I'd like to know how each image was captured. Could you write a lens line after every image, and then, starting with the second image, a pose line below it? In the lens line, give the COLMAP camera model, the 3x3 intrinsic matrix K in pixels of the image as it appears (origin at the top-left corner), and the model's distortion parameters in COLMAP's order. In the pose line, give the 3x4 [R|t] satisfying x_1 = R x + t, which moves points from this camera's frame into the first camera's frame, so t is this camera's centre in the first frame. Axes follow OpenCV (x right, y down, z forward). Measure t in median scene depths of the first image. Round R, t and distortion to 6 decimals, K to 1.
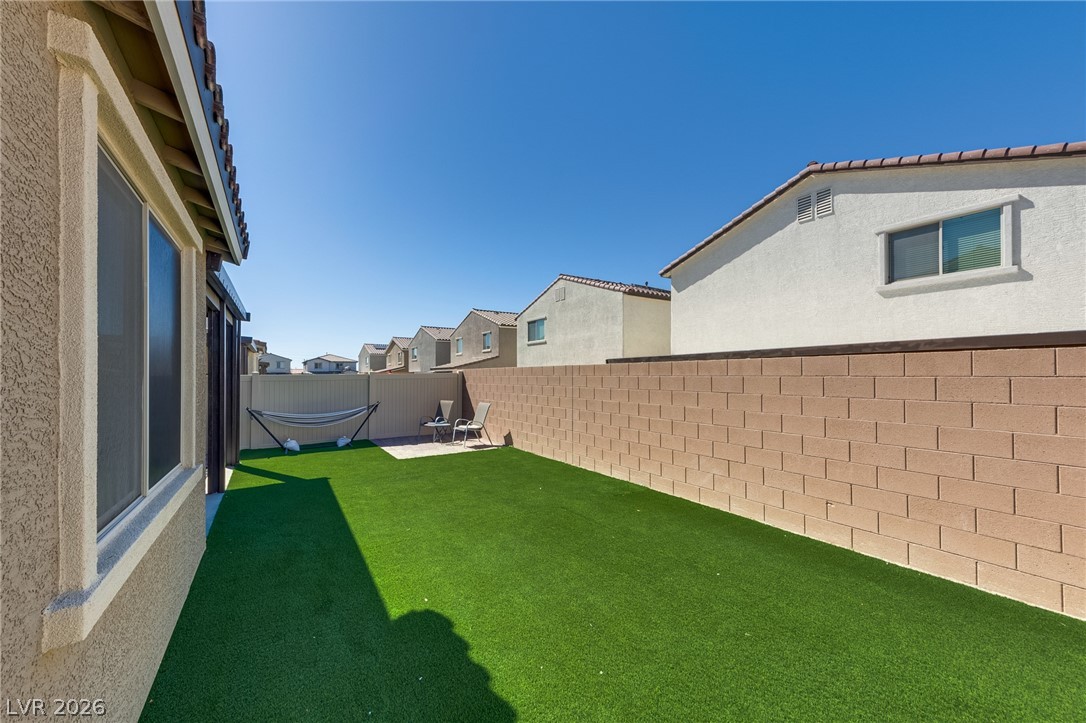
lens RADIAL K [[414.1, 0, 531.7], [0, 414.1, 376.7], [0, 0, 1]] dist [0.012345, 0.000508]
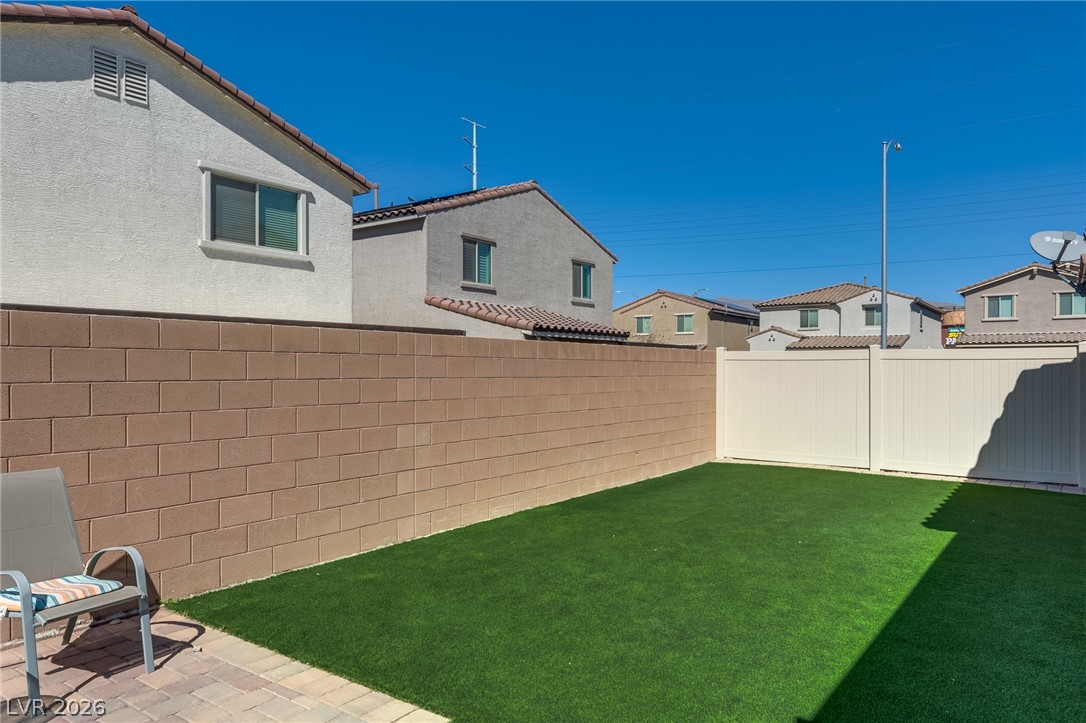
lens RADIAL K [[744.7, 0, 544.2], [0, 744.7, 363.6], [0, 0, 1]] dist [0.004022, 0.000200]
pose [[-0.375933, 0.005033, 0.926633, -0.631024], [-0.001497, 0.999981, -0.006039, 0.008180], [-0.926646, -0.003658, -0.375918, 0.974903]]
